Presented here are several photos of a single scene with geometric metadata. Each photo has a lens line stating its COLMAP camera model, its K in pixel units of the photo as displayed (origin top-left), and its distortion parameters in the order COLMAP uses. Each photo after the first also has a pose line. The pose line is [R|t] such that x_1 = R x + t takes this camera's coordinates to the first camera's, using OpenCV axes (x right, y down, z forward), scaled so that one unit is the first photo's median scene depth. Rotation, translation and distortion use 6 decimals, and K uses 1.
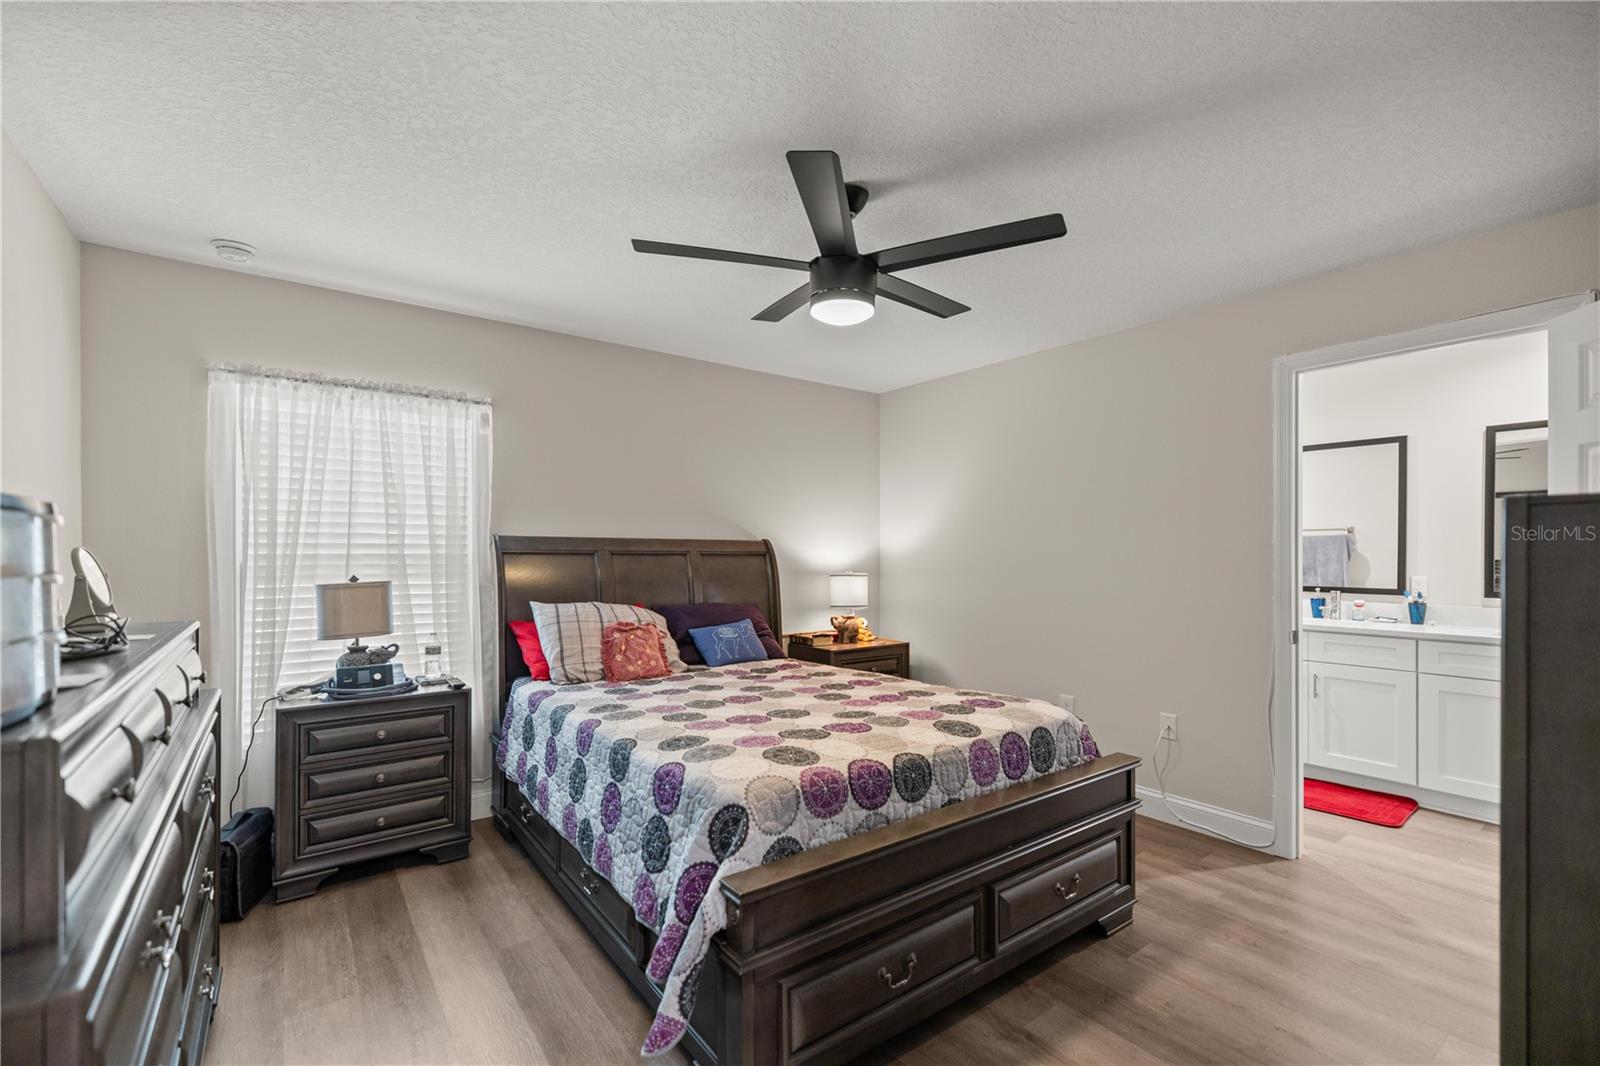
lens RADIAL K [[675.1, 0, 799.2], [0, 675.1, 541.2], [0, 0, 1]] dist [0.001320, 0.000294]
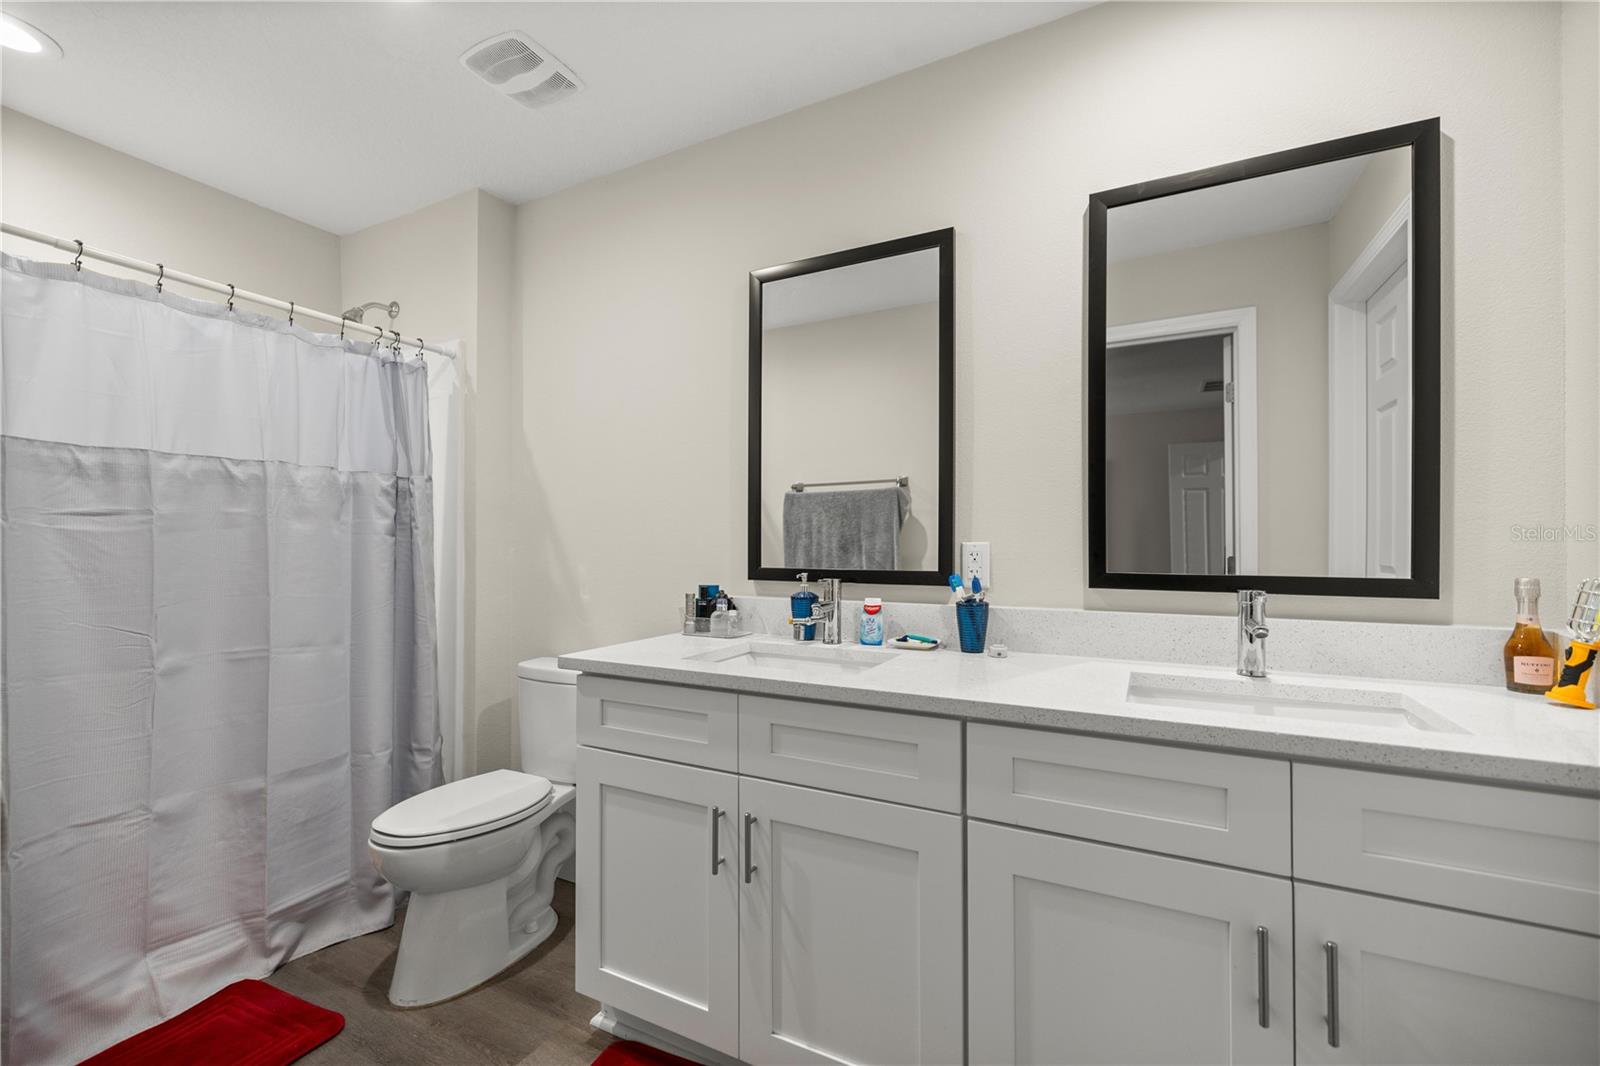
lens RADIAL K [[675.1, 0, 799.2], [0, 675.1, 541.2], [0, 0, 1]] dist [0.001320, 0.000294]
pose [[0.894814, -0.010717, 0.446310, 0.609033], [0.006348, 0.999916, 0.011284, 0.045492], [-0.446393, -0.007264, 0.894807, 0.647934]]
